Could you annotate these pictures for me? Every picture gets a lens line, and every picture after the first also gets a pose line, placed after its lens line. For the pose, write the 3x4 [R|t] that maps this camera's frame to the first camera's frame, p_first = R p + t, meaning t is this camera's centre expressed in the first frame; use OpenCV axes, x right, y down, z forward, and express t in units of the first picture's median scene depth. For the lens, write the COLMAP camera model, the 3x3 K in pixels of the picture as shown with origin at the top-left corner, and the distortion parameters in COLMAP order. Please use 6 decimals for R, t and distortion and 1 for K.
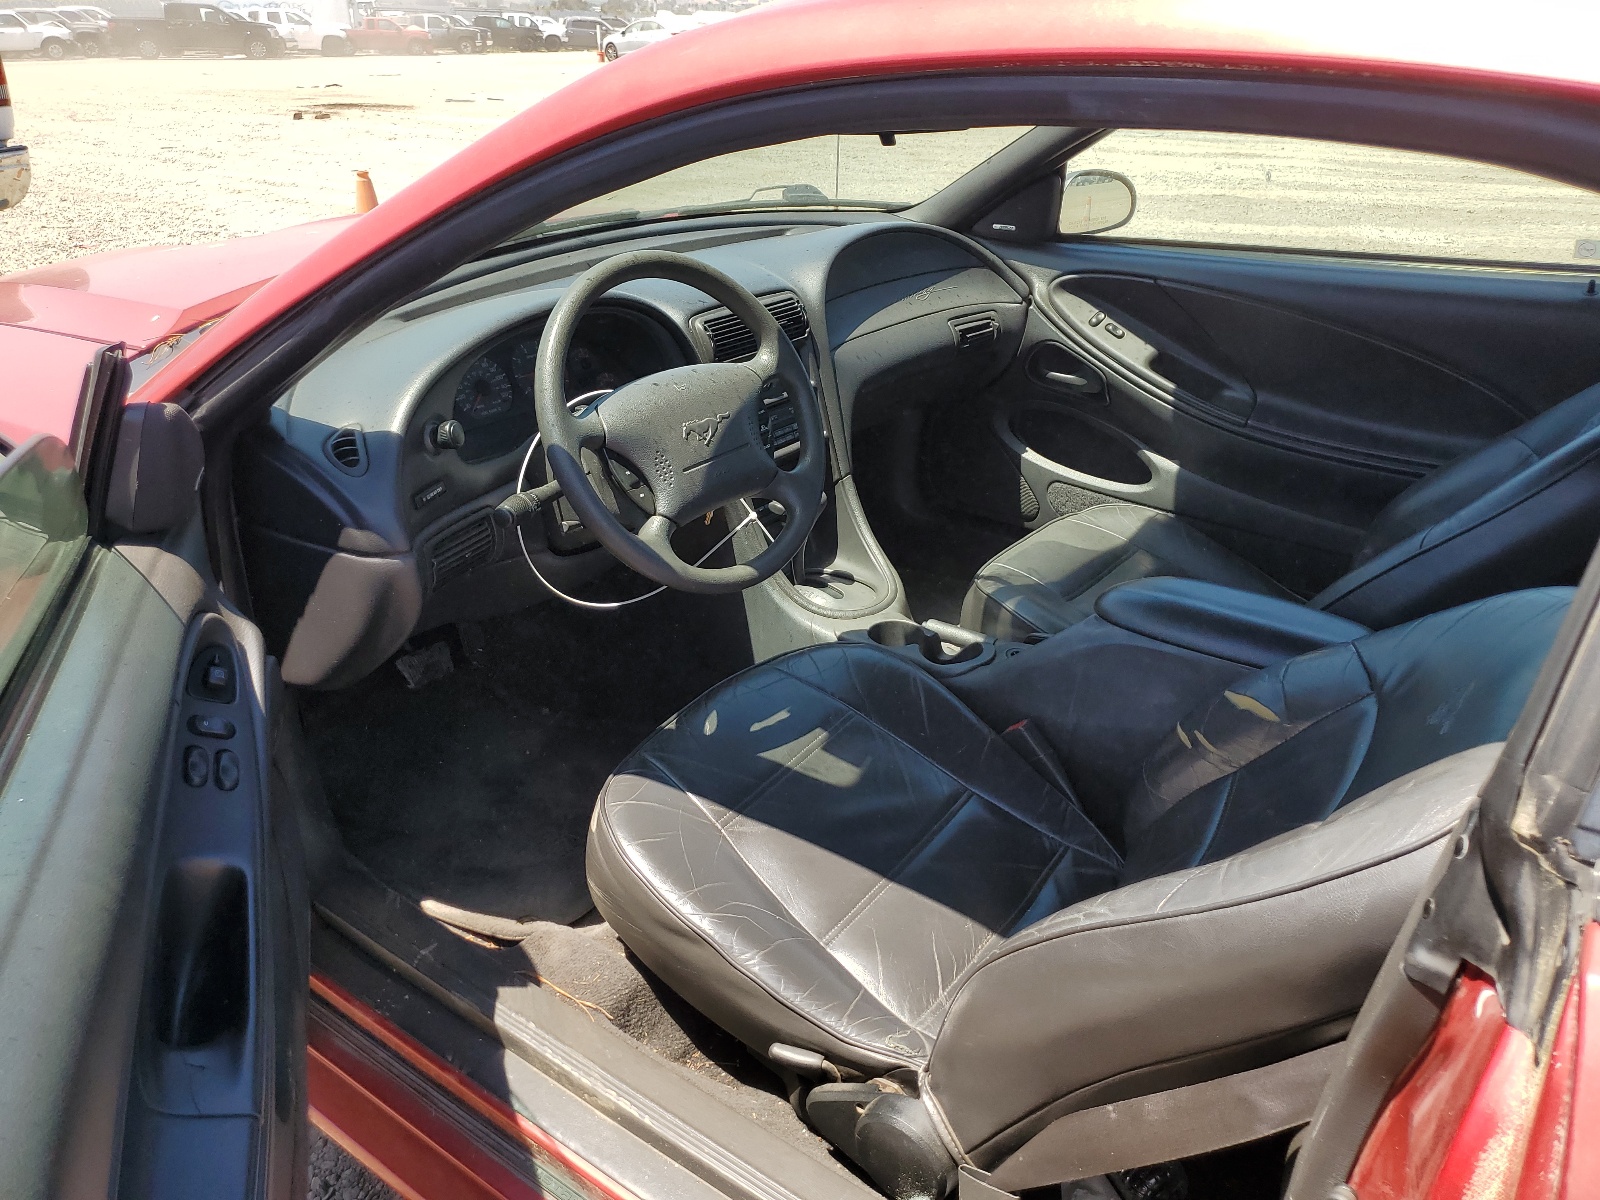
lens RADIAL K [[1313.9, 0, 803.8], [0, 1313.9, 609.3], [0, 0, 1]] dist [0.015620, -0.013519]
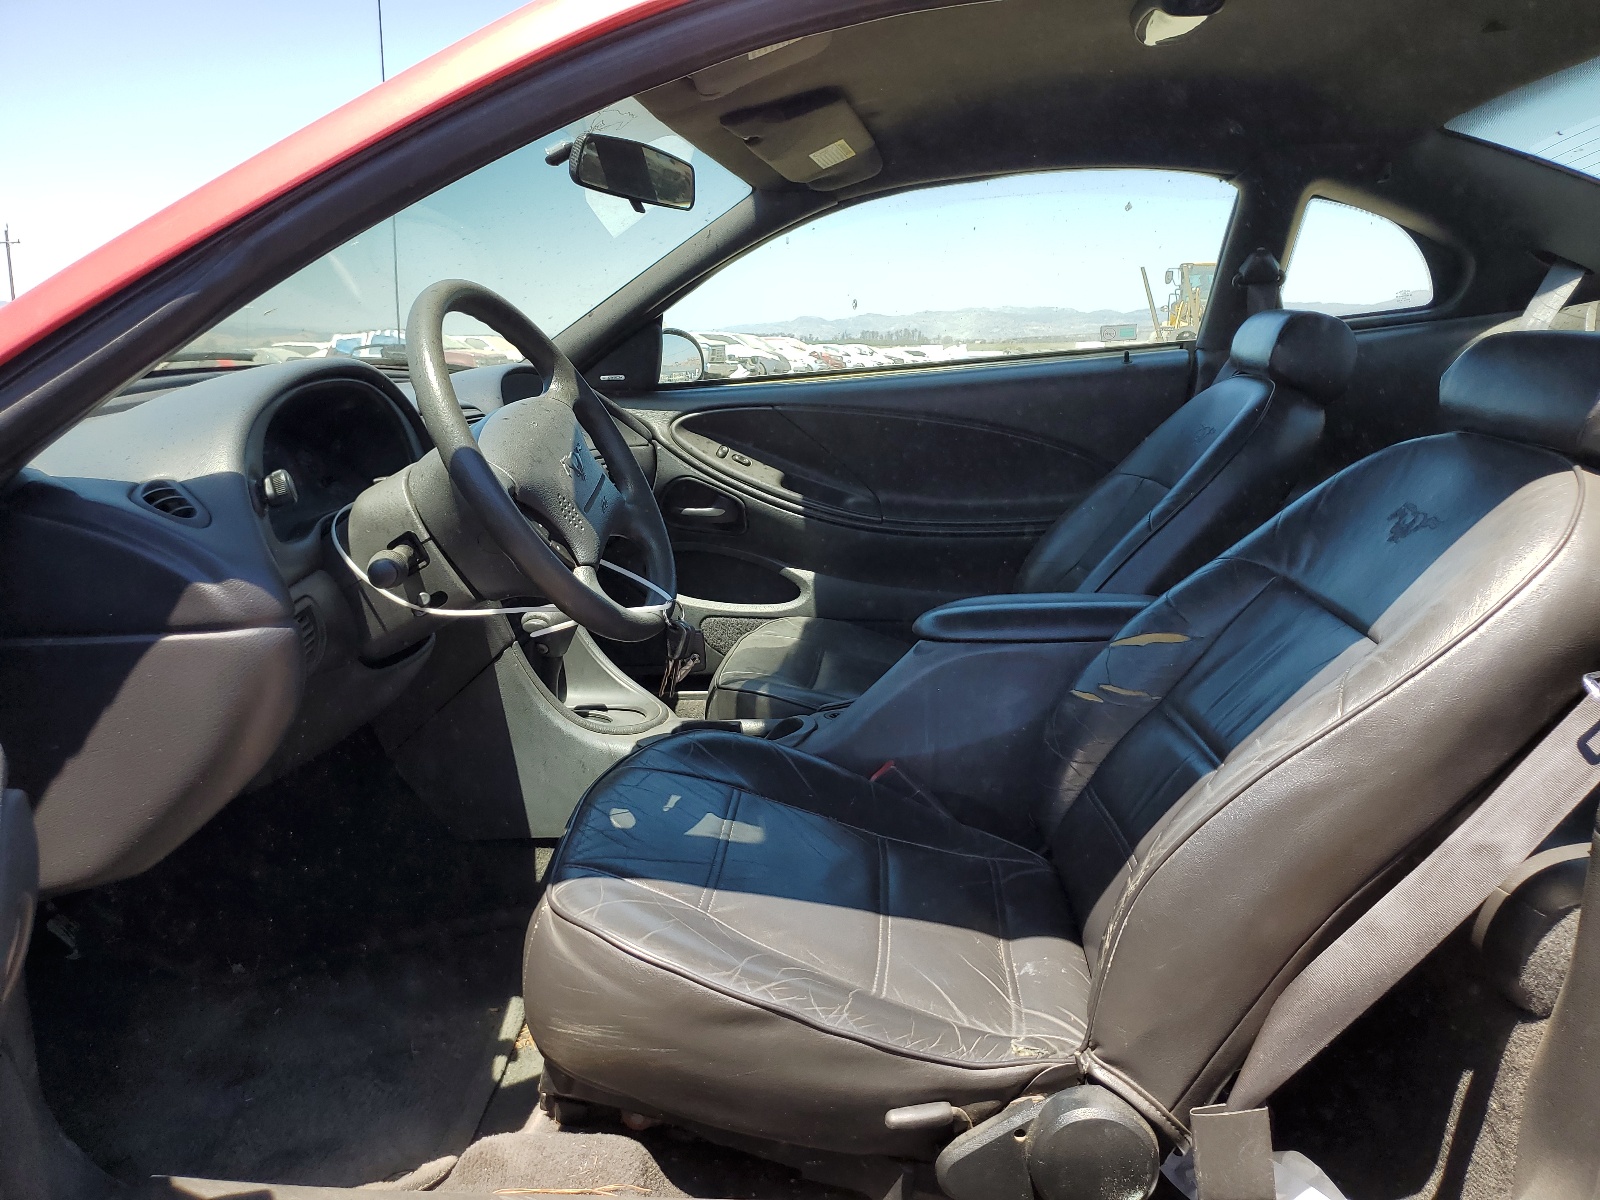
lens RADIAL K [[1313.9, 0, 794.2], [0, 1313.9, 590.8], [0, 0, 1]] dist [0.015620, -0.013519]
pose [[0.842304, -0.125760, 0.524126, -0.286993], [0.268631, 0.940974, -0.205928, 0.111116], [-0.467291, 0.314250, 0.826369, 0.155282]]
